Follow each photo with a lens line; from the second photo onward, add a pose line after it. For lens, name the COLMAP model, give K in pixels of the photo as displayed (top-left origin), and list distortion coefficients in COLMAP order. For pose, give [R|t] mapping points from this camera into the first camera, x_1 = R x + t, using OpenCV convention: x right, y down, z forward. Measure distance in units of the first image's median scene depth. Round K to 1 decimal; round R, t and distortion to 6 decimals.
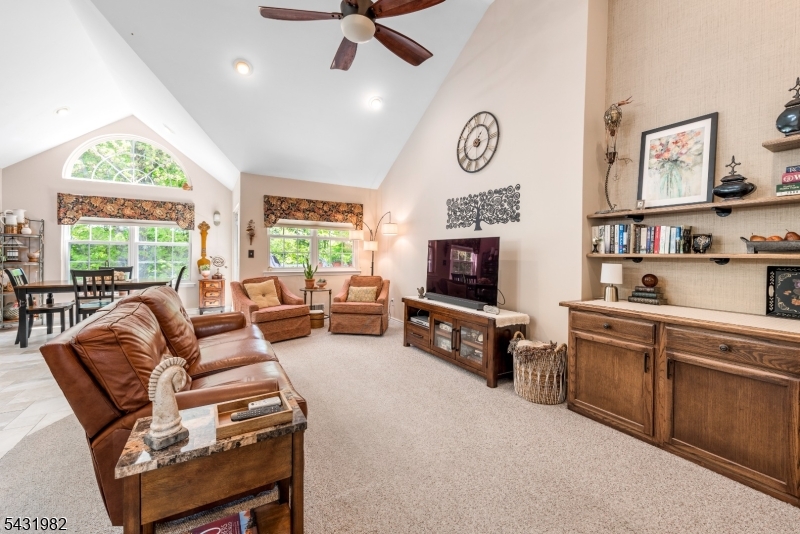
lens RADIAL K [[324.3, 0, 399.7], [0, 324.3, 256.4], [0, 0, 1]] dist [0.007331, -0.003793]
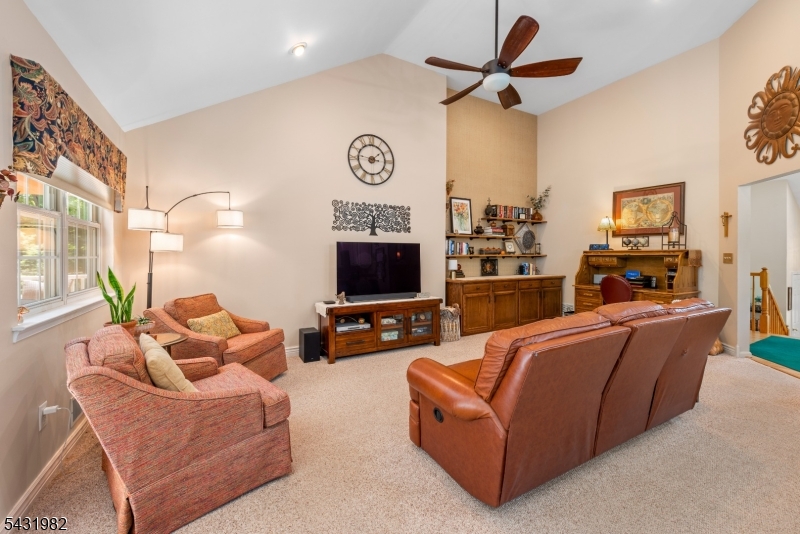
lens RADIAL K [[324.3, 0, 396.2], [0, 324.3, 255.7], [0, 0, 1]] dist [0.007331, -0.003793]
pose [[0.030475, -0.012975, 0.999451, -0.757423], [0.007166, 0.999893, 0.012762, -0.017742], [-0.999510, 0.006773, 0.030565, 0.722928]]
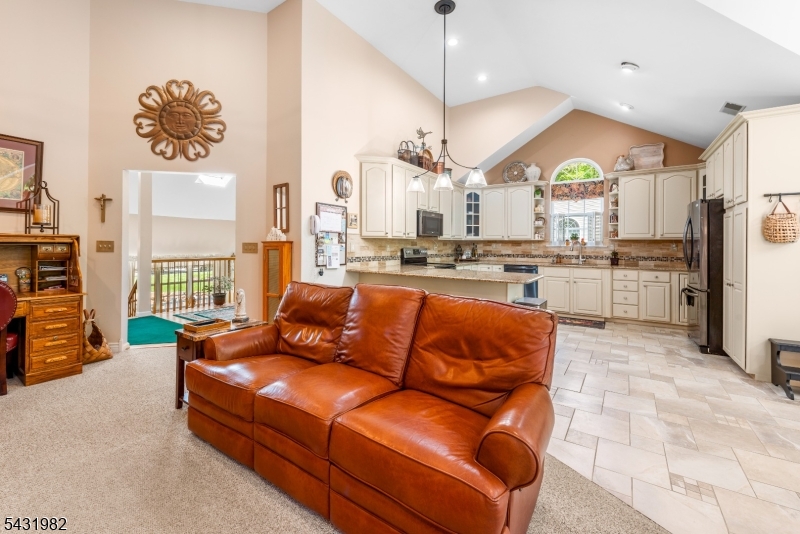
lens RADIAL K [[324.3, 0, 396.5], [0, 324.3, 244.1], [0, 0, 1]] dist [0.007331, -0.003793]
pose [[-0.901734, -0.018998, -0.431874, -0.154210], [-0.019083, 0.999809, -0.004137, -0.009071], [0.431870, 0.004511, -0.901925, 0.863111]]
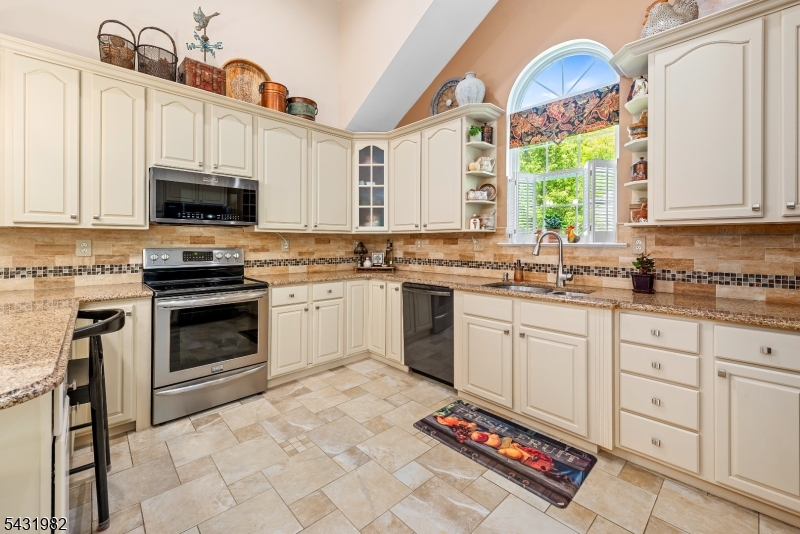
lens RADIAL K [[324.3, 0, 400.3], [0, 324.3, 243.1], [0, 0, 1]] dist [0.007331, -0.003793]
pose [[-0.972820, -0.015404, -0.231050, -0.968949], [-0.016220, 0.999867, 0.001633, -0.018526], [0.230994, 0.005337, -0.972941, 0.491275]]
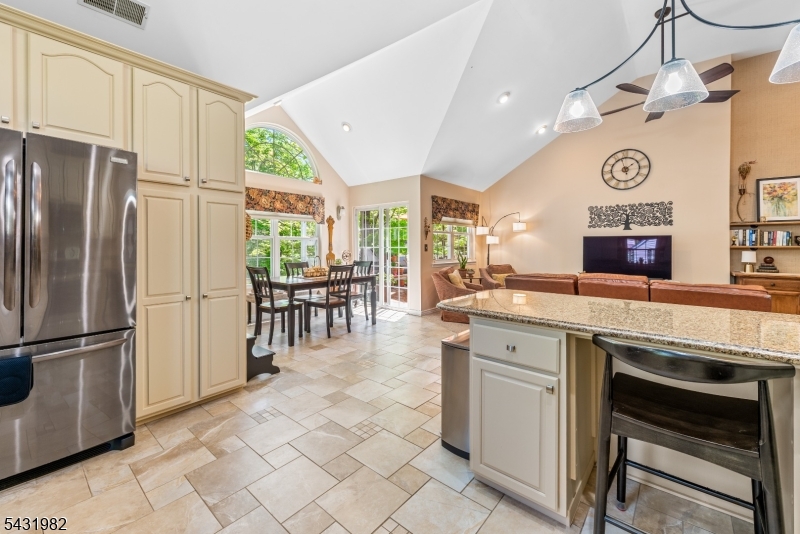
lens RADIAL K [[324.3, 0, 402.2], [0, 324.3, 245.6], [0, 0, 1]] dist [0.007331, -0.003793]
pose [[0.941550, -0.008603, 0.336763, -0.981027], [0.010449, 0.999939, -0.003670, -0.012589], [-0.336711, 0.006975, 0.941582, -0.025056]]
